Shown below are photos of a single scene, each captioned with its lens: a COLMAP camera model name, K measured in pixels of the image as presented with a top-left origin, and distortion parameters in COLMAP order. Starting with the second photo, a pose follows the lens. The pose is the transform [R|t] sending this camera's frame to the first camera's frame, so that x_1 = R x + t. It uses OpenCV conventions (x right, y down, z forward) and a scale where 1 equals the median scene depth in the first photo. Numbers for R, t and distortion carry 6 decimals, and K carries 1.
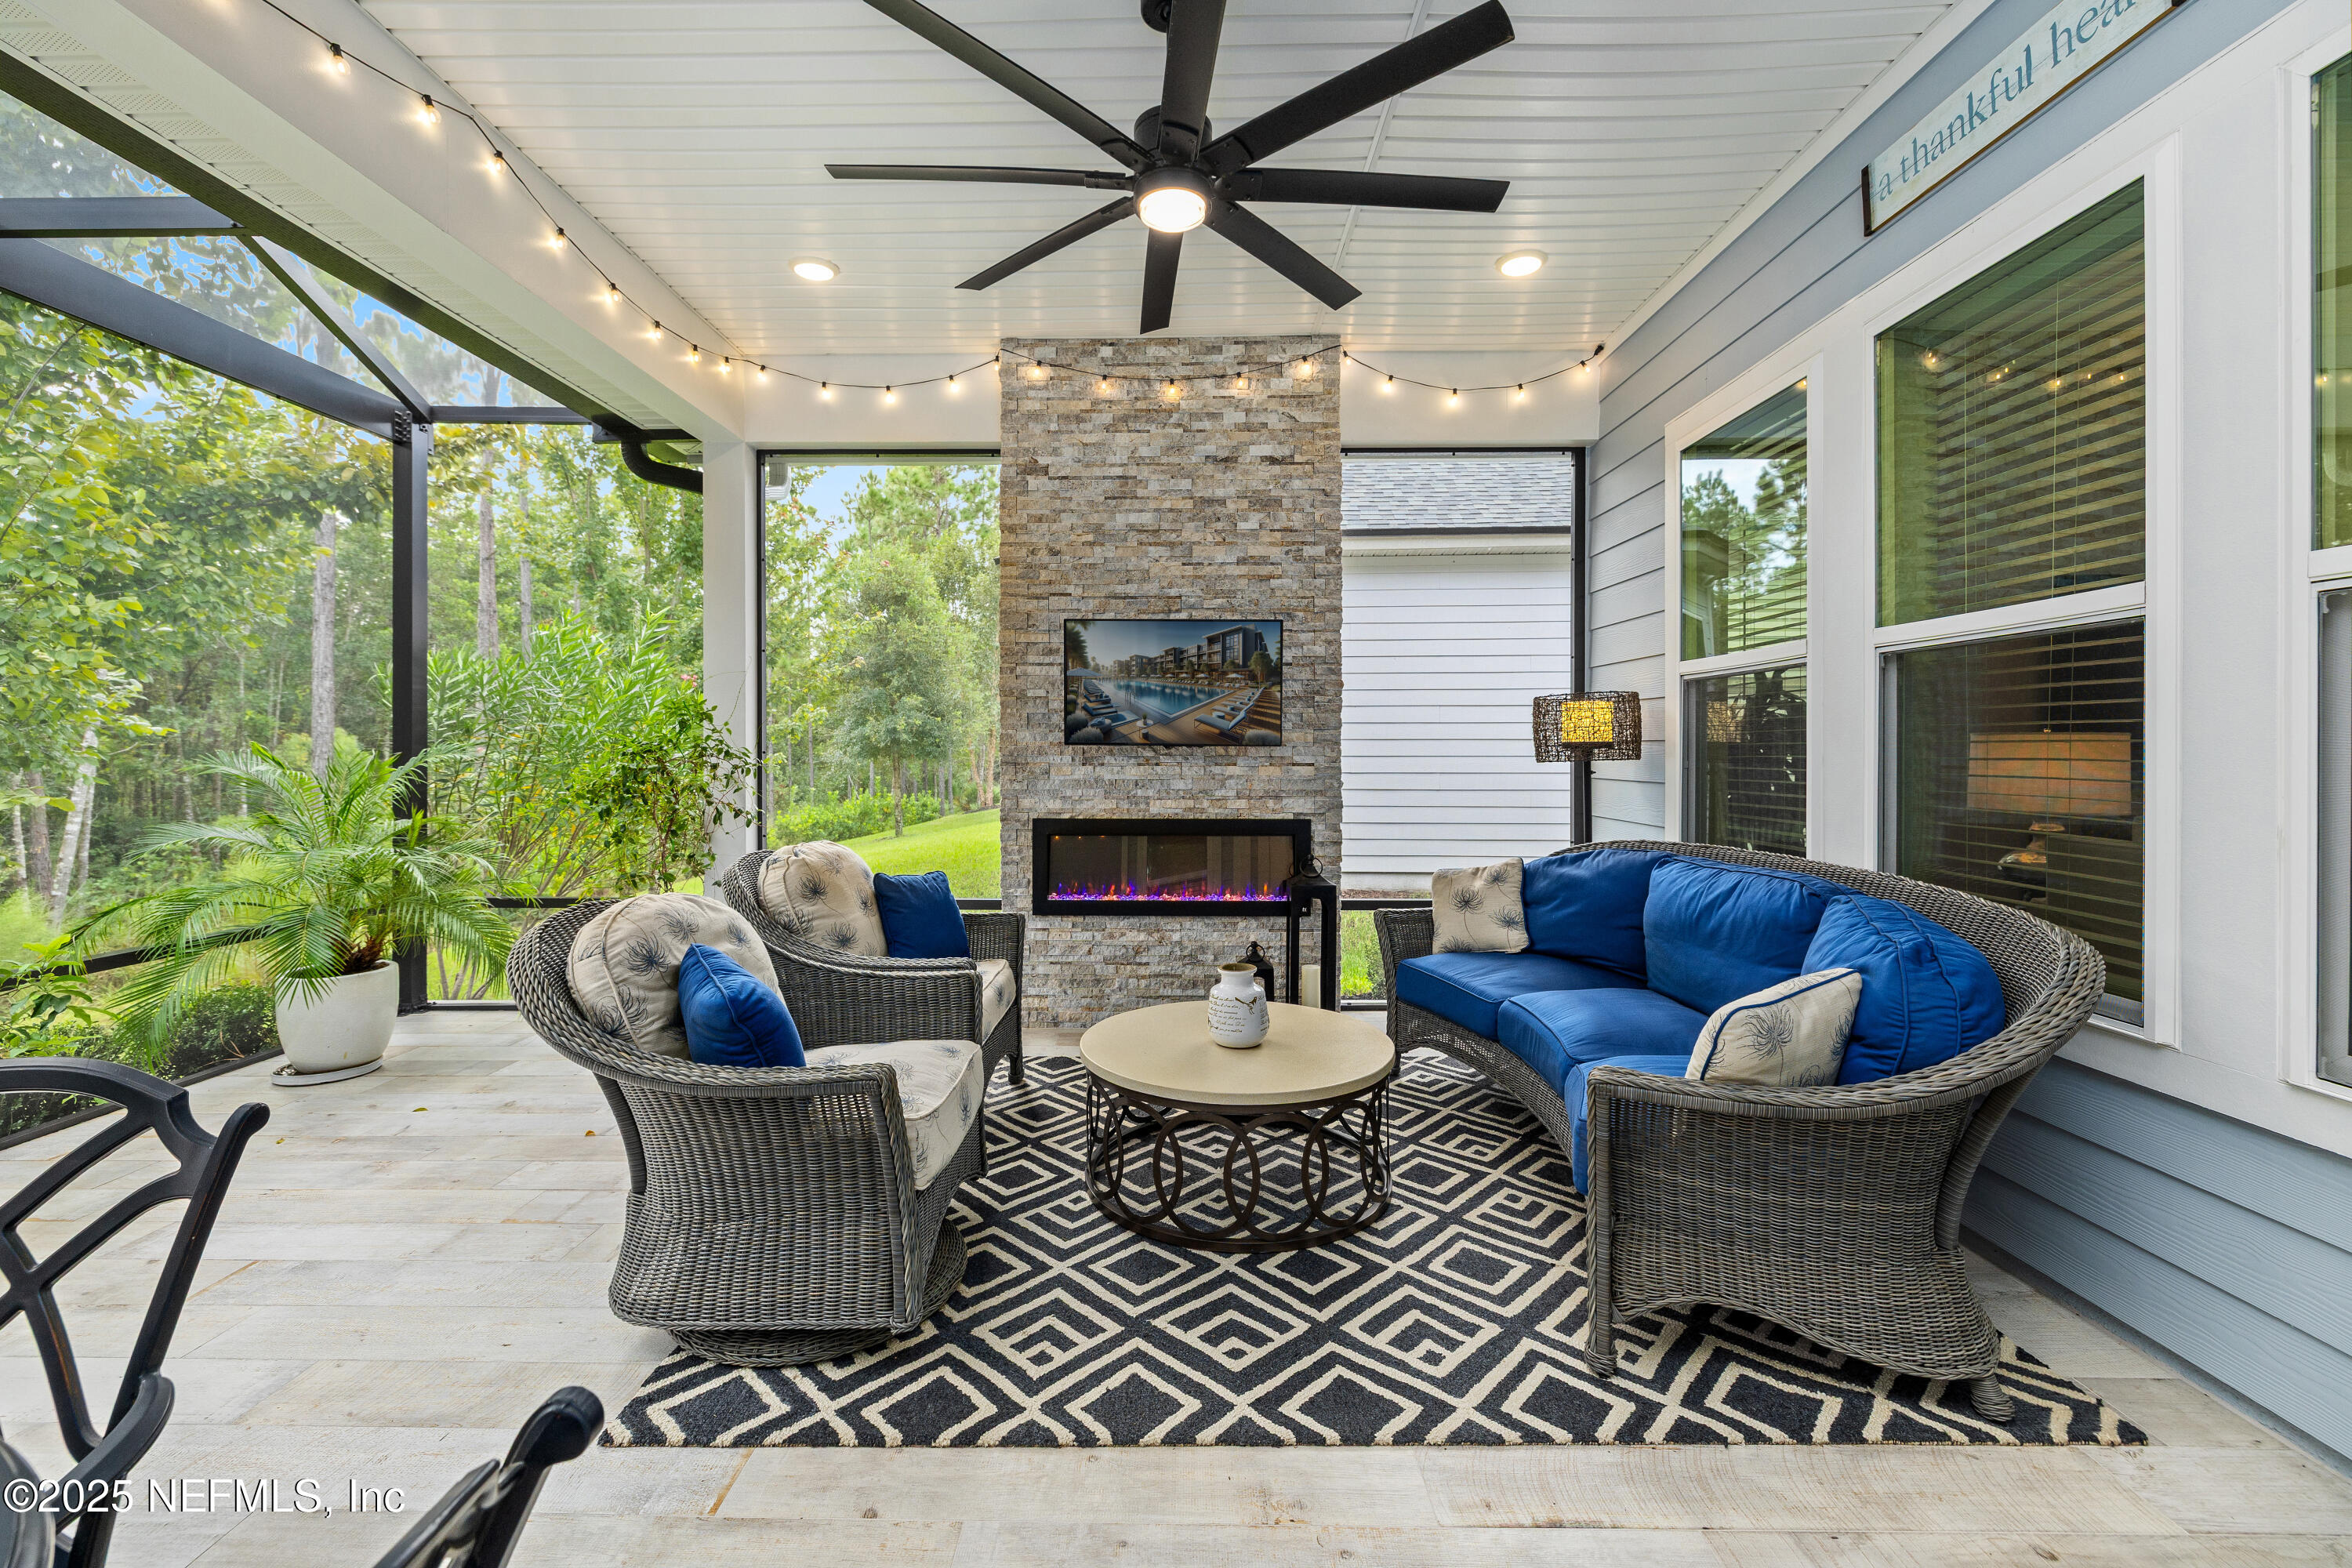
lens RADIAL K [[992.2, 0, 1174.2], [0, 992.2, 755.4], [0, 0, 1]] dist [-0.001002, -0.000068]
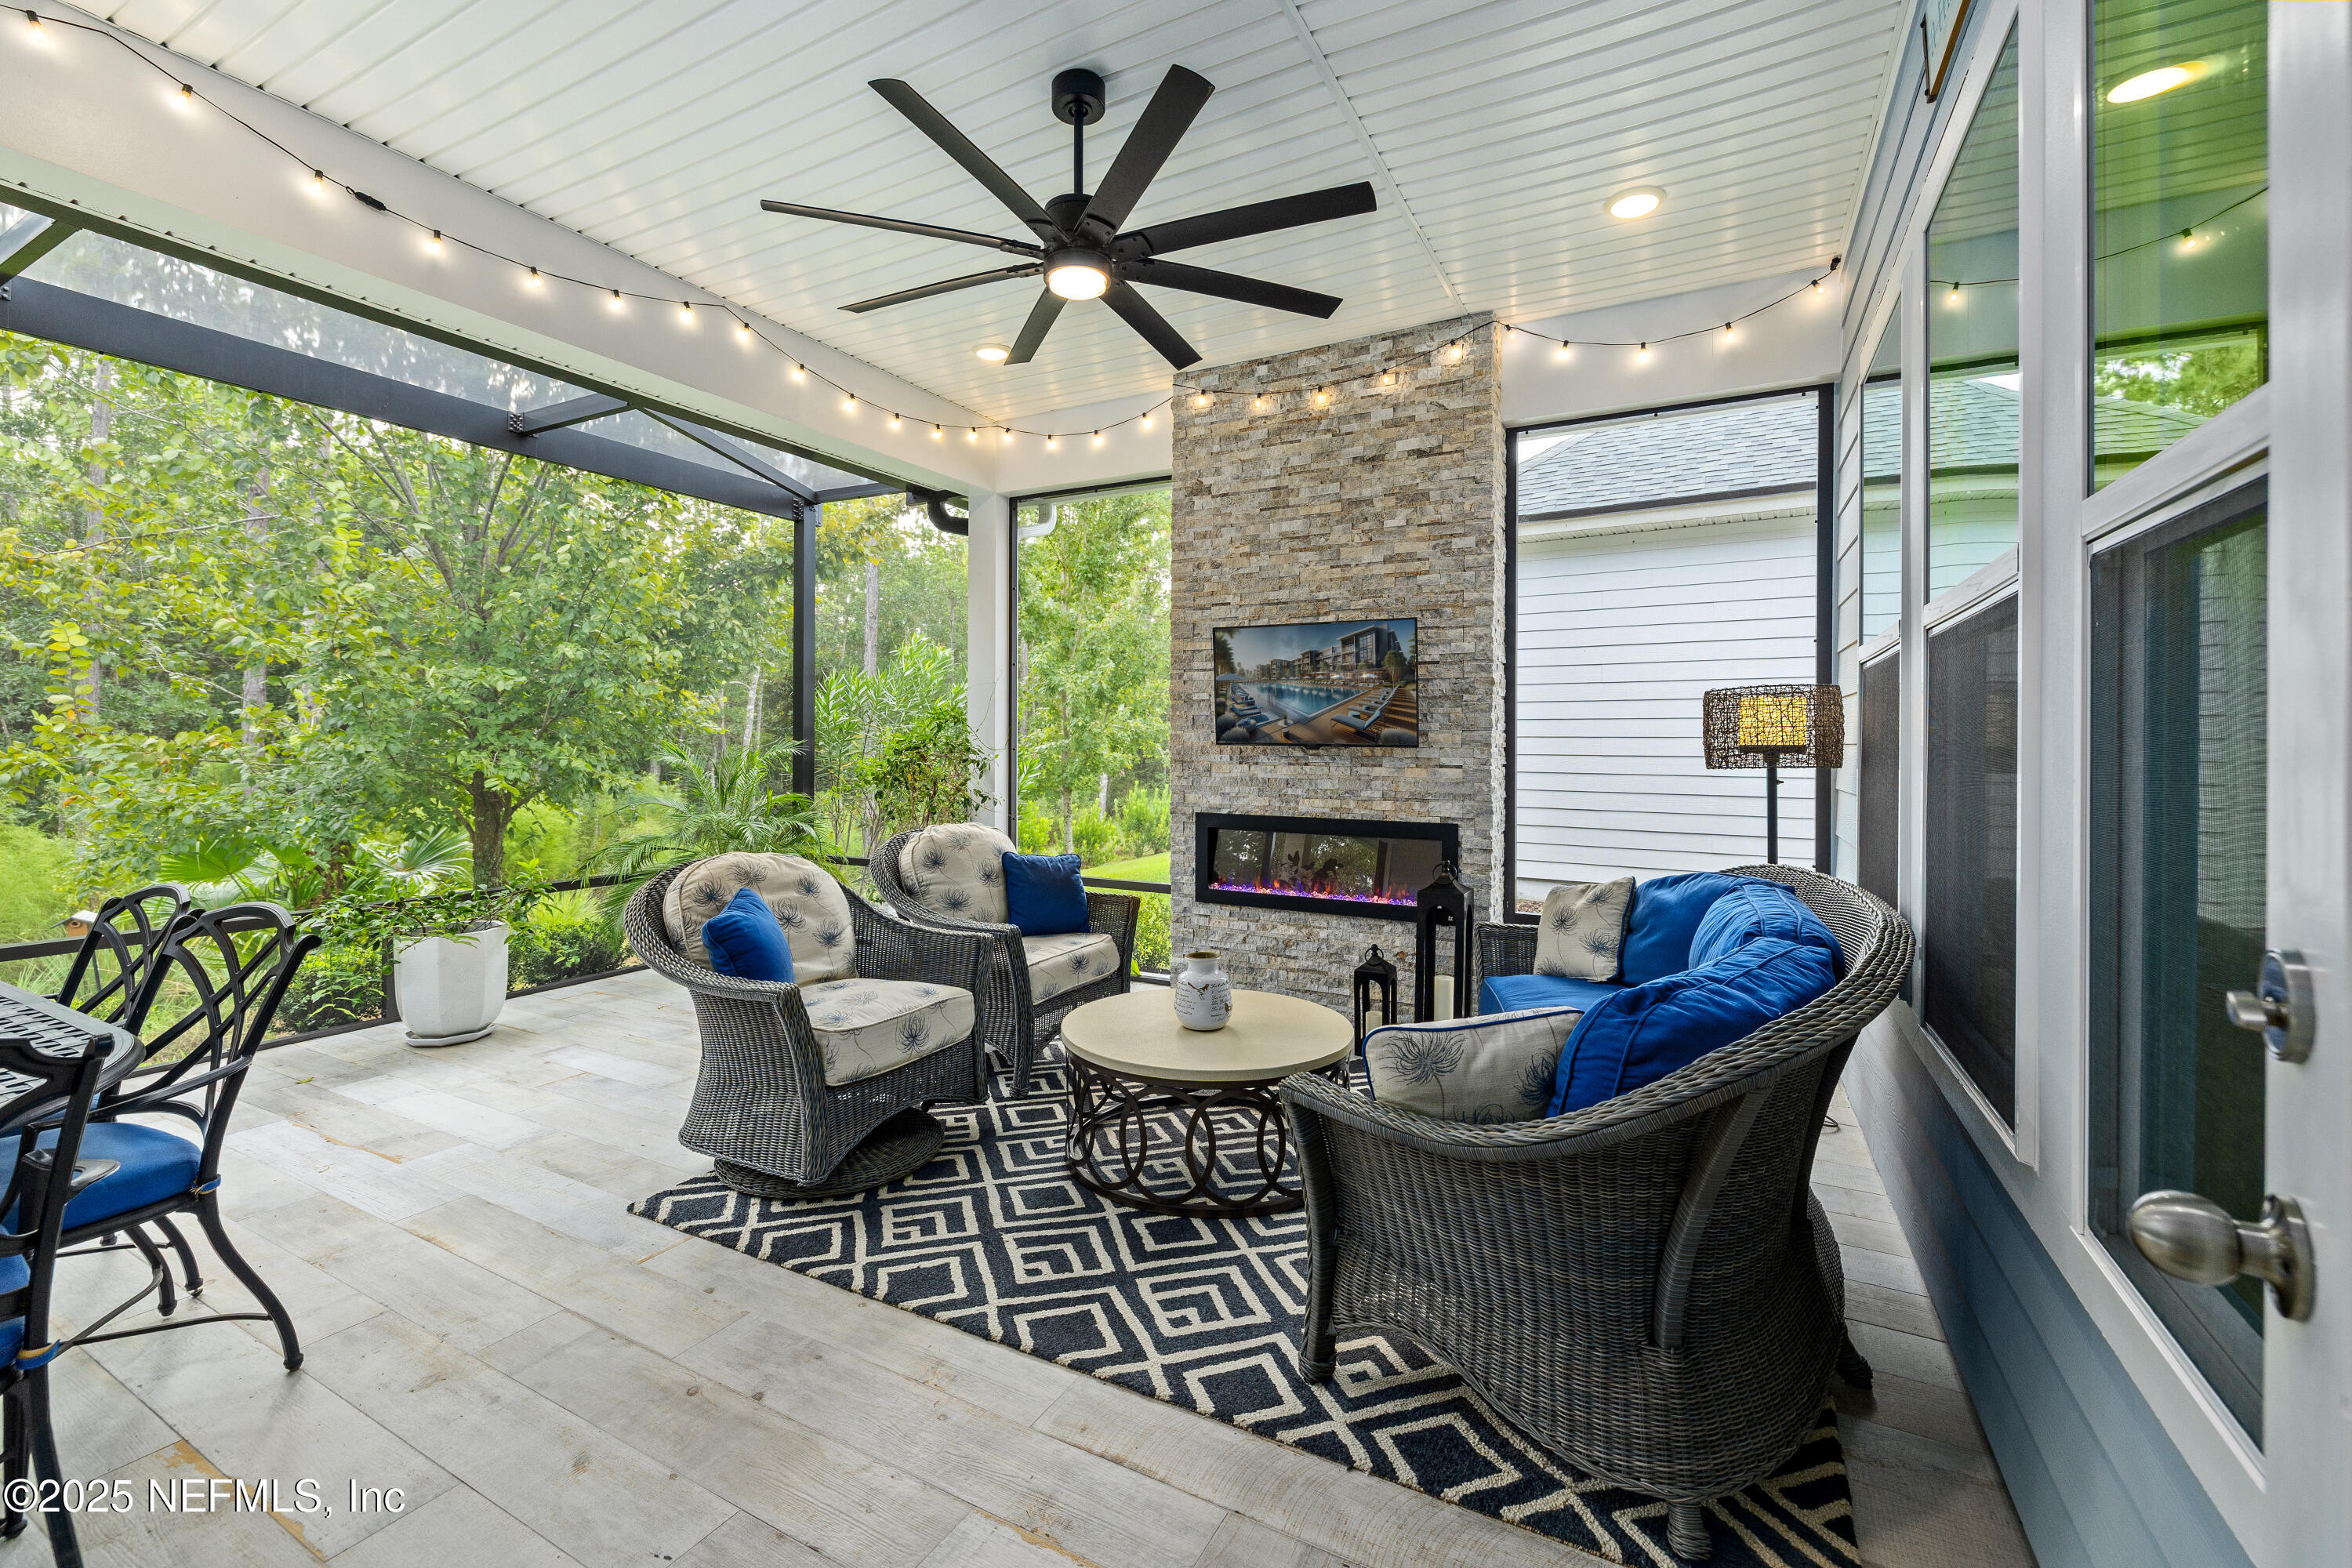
lens RADIAL K [[1010.7, 0, 1168.5], [0, 1010.7, 748.2], [0, 0, 1]] dist [0.000088, 0.000082]
pose [[0.881114, 0.007754, -0.472840, 0.353008], [-0.008600, 0.999963, 0.000373, -0.006724], [0.472825, 0.003738, 0.881148, 0.012173]]
